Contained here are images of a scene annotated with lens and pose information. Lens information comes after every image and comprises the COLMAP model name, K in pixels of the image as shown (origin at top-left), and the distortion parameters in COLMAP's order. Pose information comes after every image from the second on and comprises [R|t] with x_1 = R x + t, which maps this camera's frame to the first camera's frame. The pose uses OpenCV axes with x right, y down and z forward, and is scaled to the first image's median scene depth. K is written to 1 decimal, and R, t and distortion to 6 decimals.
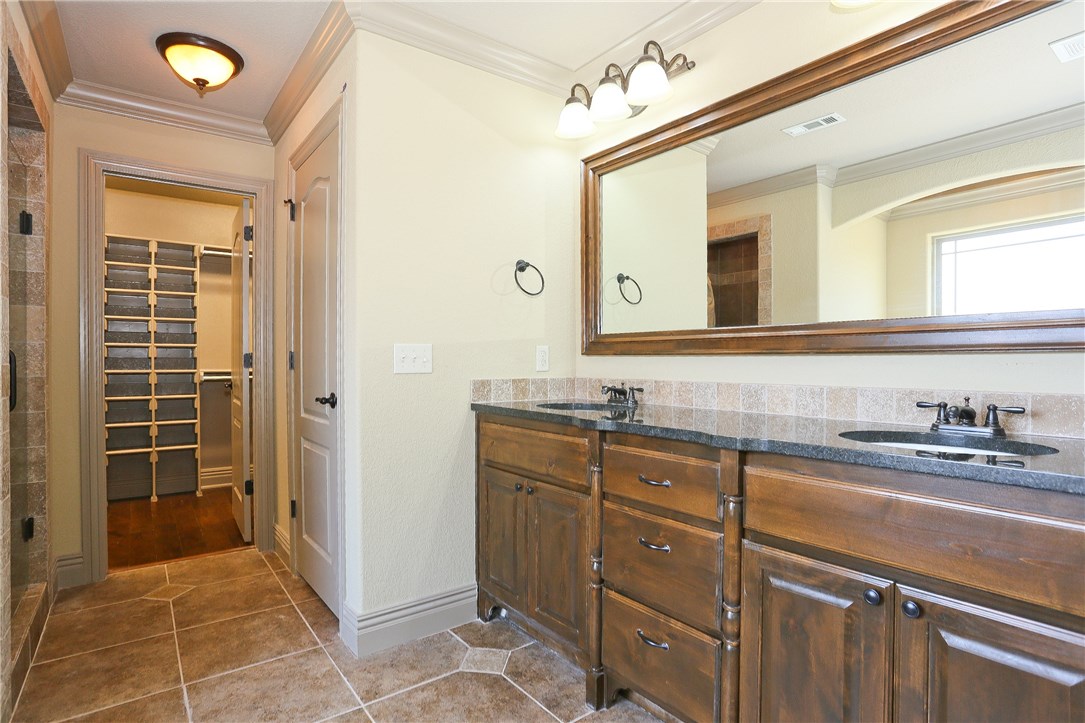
lens RADIAL K [[523.7, 0, 516.5], [0, 523.7, 365.3], [0, 0, 1]] dist [-0.065459, 0.026251]
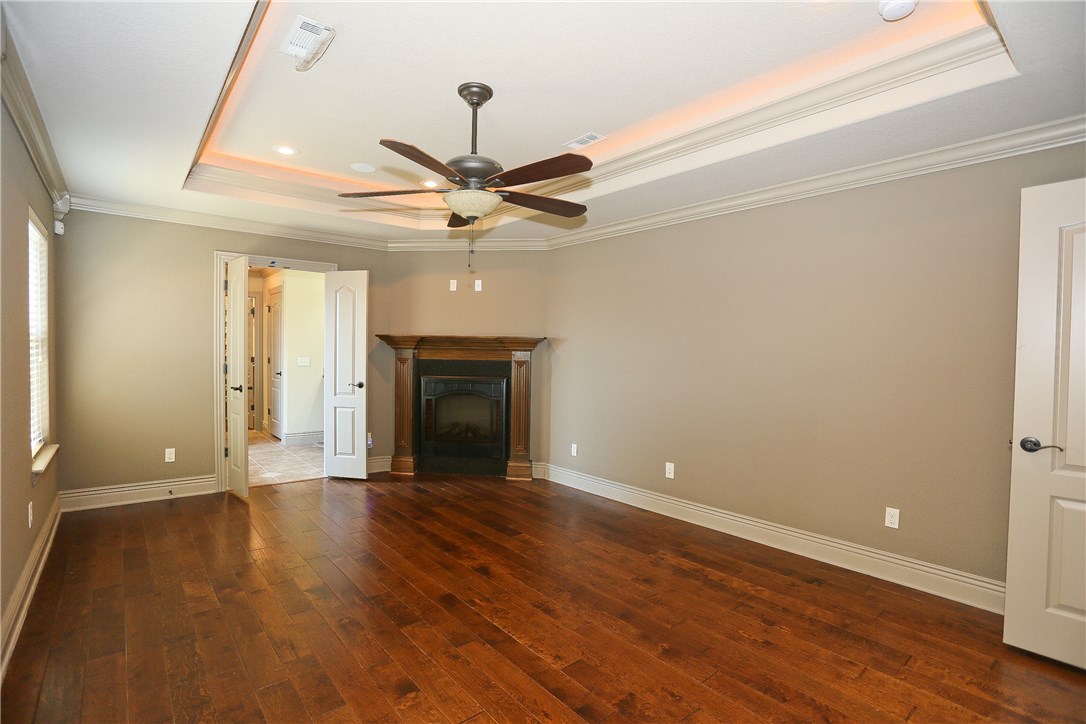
lens RADIAL K [[524.2, 0, 541.3], [0, 524.2, 359.7], [0, 0, 1]] dist [-0.065459, 0.026251]
pose [[0.999379, 0.011120, 0.033434, 1.196499], [-0.011325, 0.999918, 0.005934, -0.056760], [-0.033366, -0.006309, 0.999423, -2.332252]]
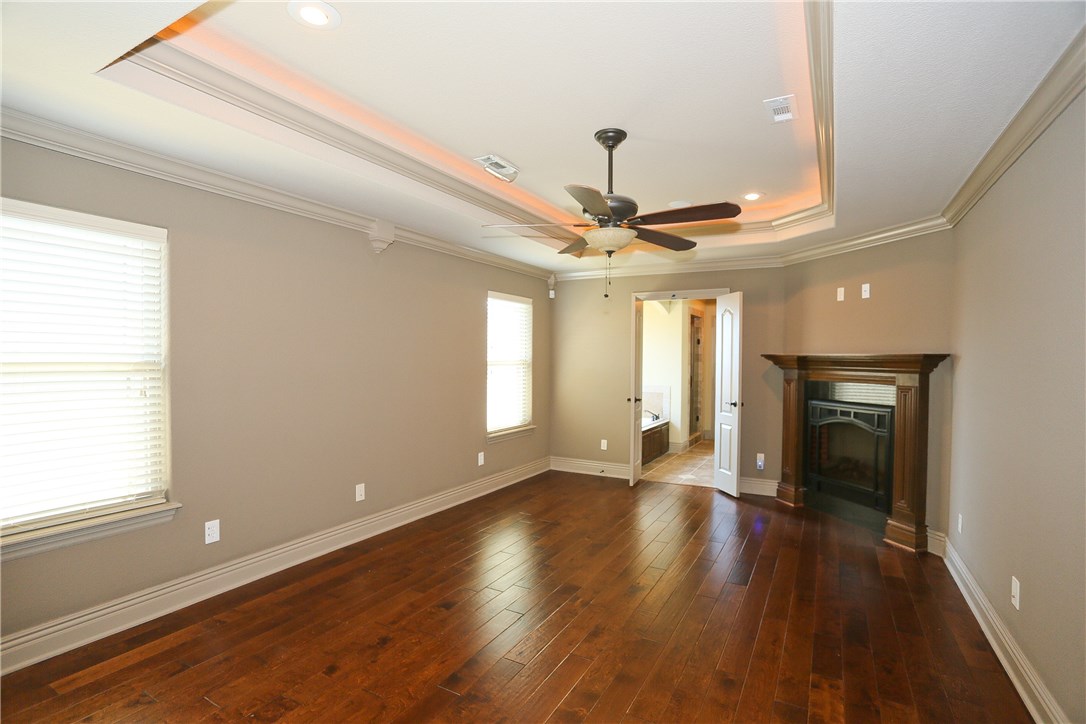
lens RADIAL K [[524.2, 0, 542.2], [0, 524.2, 361.7], [0, 0, 1]] dist [-0.065459, 0.026251]
pose [[0.396336, 0.005121, -0.918091, 2.290340], [-0.015757, 0.999875, -0.001224, -0.097793], [0.917970, 0.014951, 0.396367, -1.744265]]
